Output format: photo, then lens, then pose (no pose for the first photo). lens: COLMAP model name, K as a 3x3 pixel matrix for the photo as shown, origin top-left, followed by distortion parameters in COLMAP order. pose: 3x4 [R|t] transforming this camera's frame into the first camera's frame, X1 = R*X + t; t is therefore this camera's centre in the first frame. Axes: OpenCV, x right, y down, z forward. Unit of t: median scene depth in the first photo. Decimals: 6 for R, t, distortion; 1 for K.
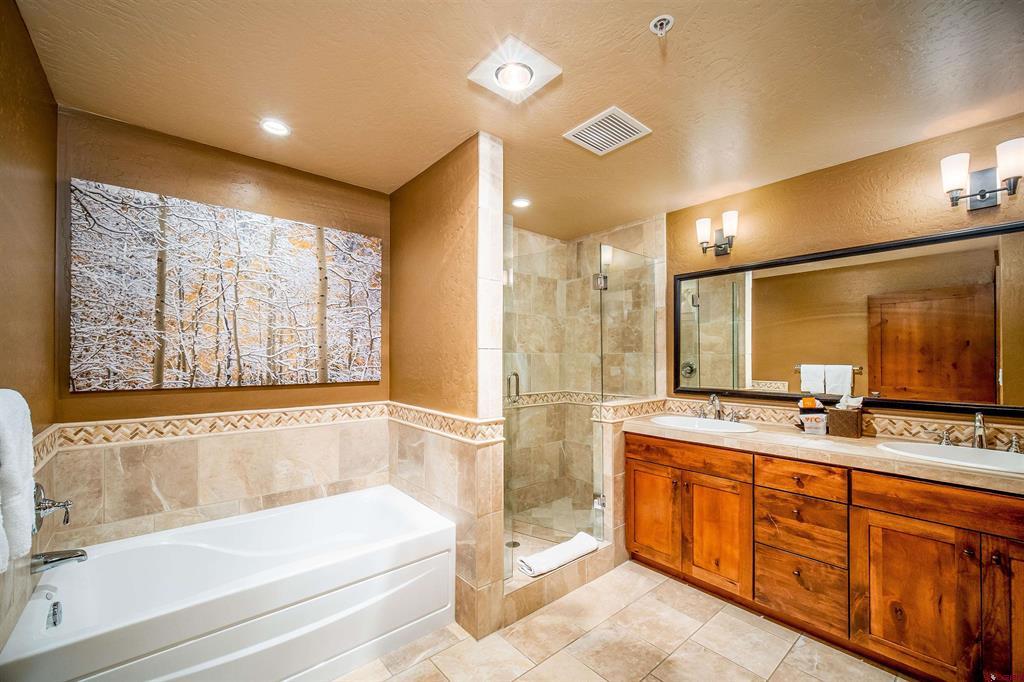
lens RADIAL K [[412.9, 0, 512.4], [0, 412.9, 351.1], [0, 0, 1]] dist [-0.004024, 0.000553]
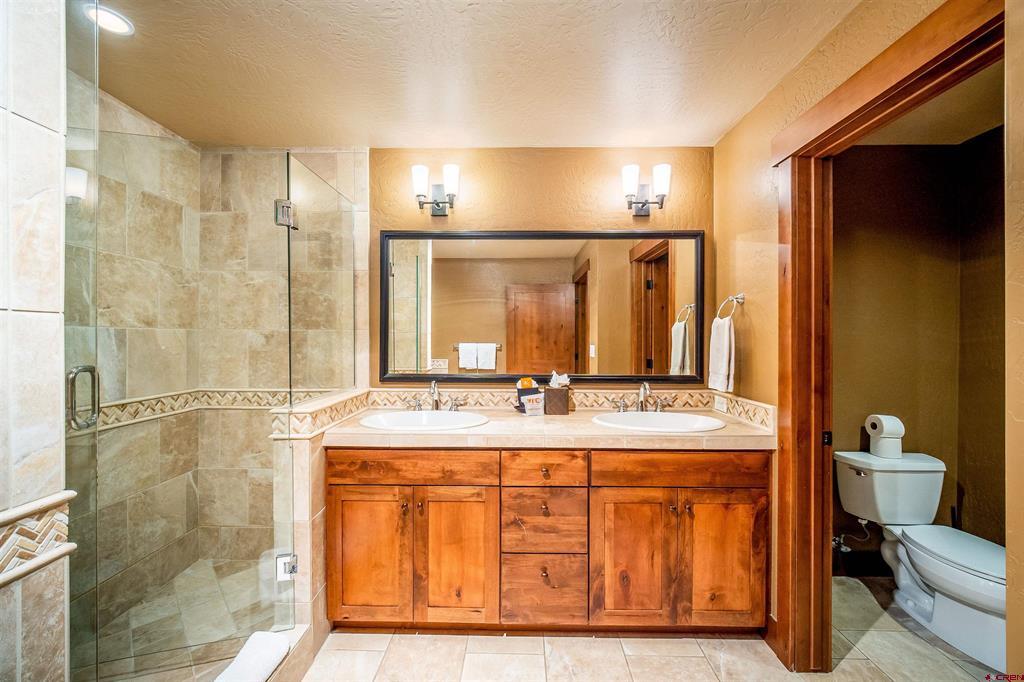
lens RADIAL K [[412.9, 0, 513.2], [0, 412.9, 338.6], [0, 0, 1]] dist [-0.004024, 0.000553]
pose [[0.667814, -0.001254, 0.744327, -0.022186], [-0.013980, 0.999801, 0.014227, 0.006133], [-0.744197, -0.019907, 0.667664, 0.329509]]
